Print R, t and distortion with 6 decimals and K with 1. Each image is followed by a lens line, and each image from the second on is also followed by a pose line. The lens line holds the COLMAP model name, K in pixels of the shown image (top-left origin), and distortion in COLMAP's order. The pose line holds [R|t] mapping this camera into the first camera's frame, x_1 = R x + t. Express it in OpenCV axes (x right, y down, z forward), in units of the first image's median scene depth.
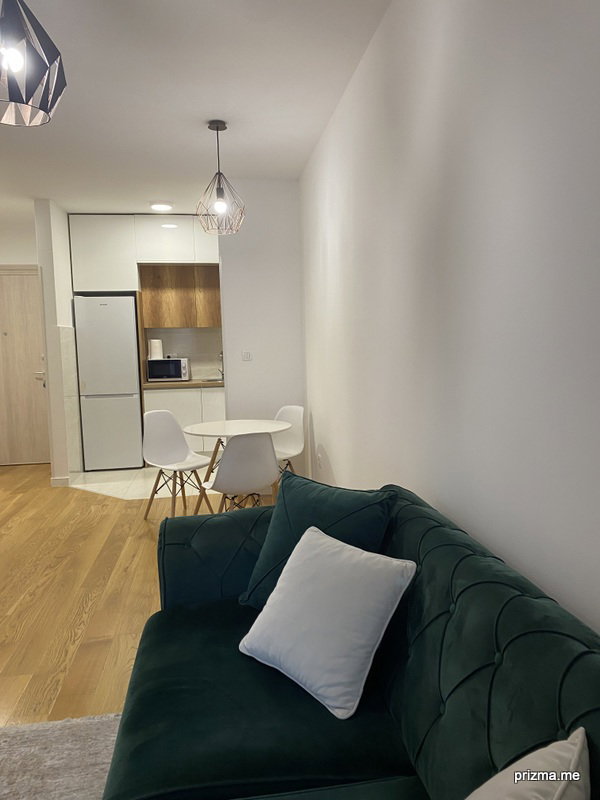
lens RADIAL K [[612.3, 0, 300.0], [0, 612.3, 400.0], [0, 0, 1]] dist [-0.005299, -0.000228]
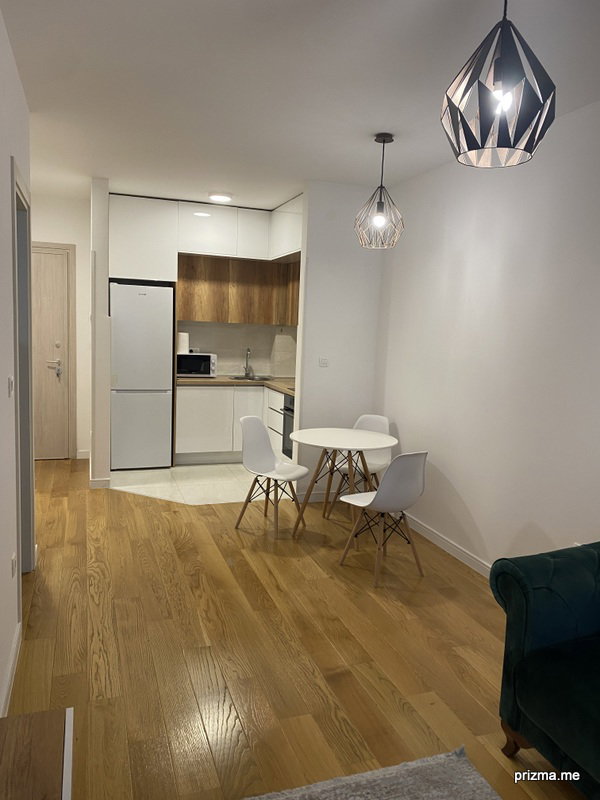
lens RADIAL K [[608.9, 0, 300.0], [0, 608.9, 400.0], [0, 0, 1]] dist [0.002427, -0.002312]
pose [[0.979619, 0.039090, 0.197024, -0.253926], [-0.044628, 0.998721, 0.023744, -0.025904], [-0.195844, -0.032053, 0.980111, 0.030285]]
